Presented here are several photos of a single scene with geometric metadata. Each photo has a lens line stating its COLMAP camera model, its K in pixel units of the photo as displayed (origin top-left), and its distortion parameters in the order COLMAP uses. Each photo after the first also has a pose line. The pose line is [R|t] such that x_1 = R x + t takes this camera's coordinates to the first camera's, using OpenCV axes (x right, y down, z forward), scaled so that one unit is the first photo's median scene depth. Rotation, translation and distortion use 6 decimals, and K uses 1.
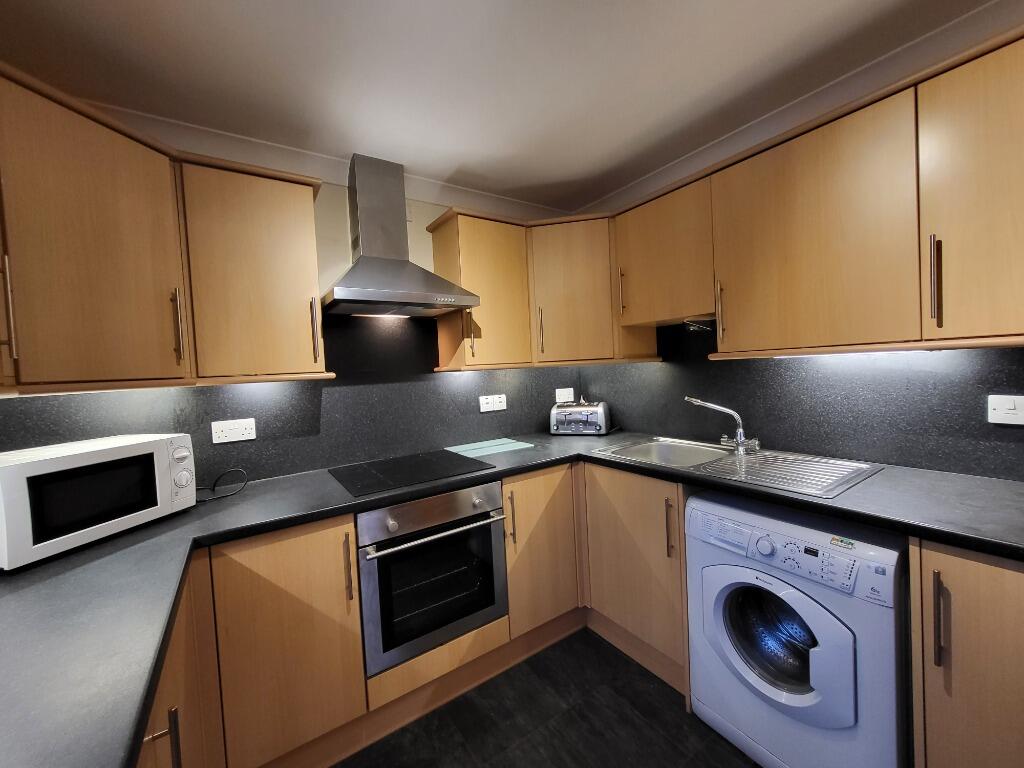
lens RADIAL K [[402.1, 0, 507.1], [0, 402.1, 383.3], [0, 0, 1]] dist [-0.002494, -0.000109]
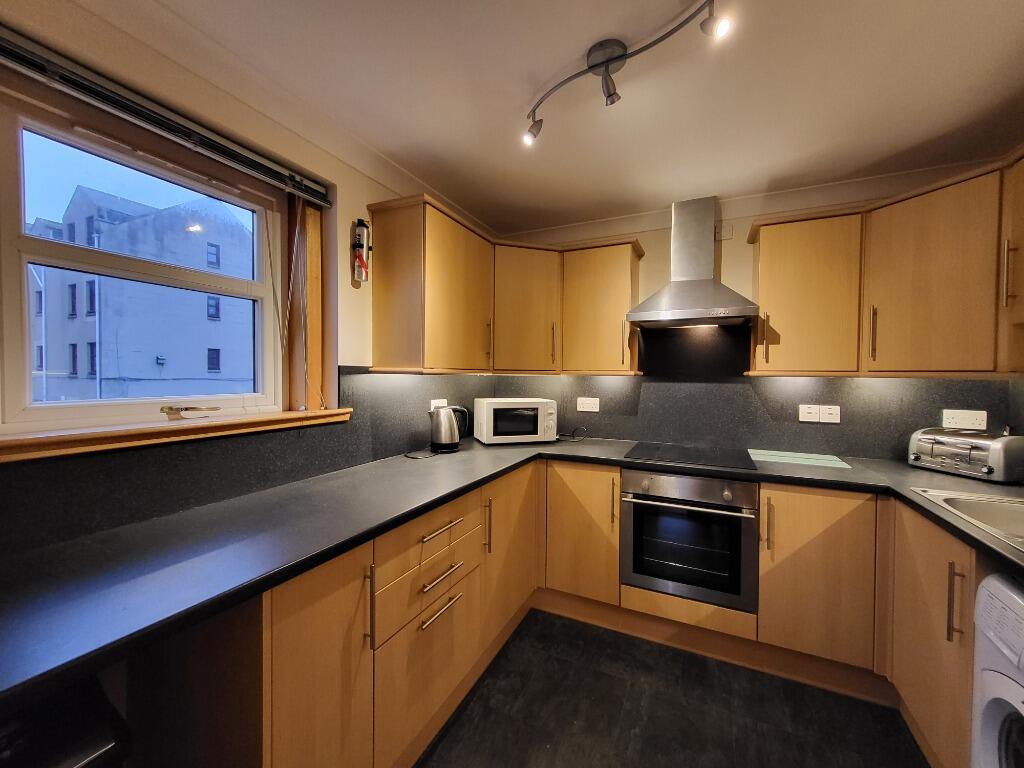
lens RADIAL K [[402.1, 0, 507.1], [0, 402.1, 383.3], [0, 0, 1]] dist [-0.002494, -0.000109]
pose [[0.494505, 0.074766, -0.865953, 0.527504], [-0.066141, 0.996642, 0.048280, -0.022289], [0.866655, 0.033400, 0.497789, -0.085304]]
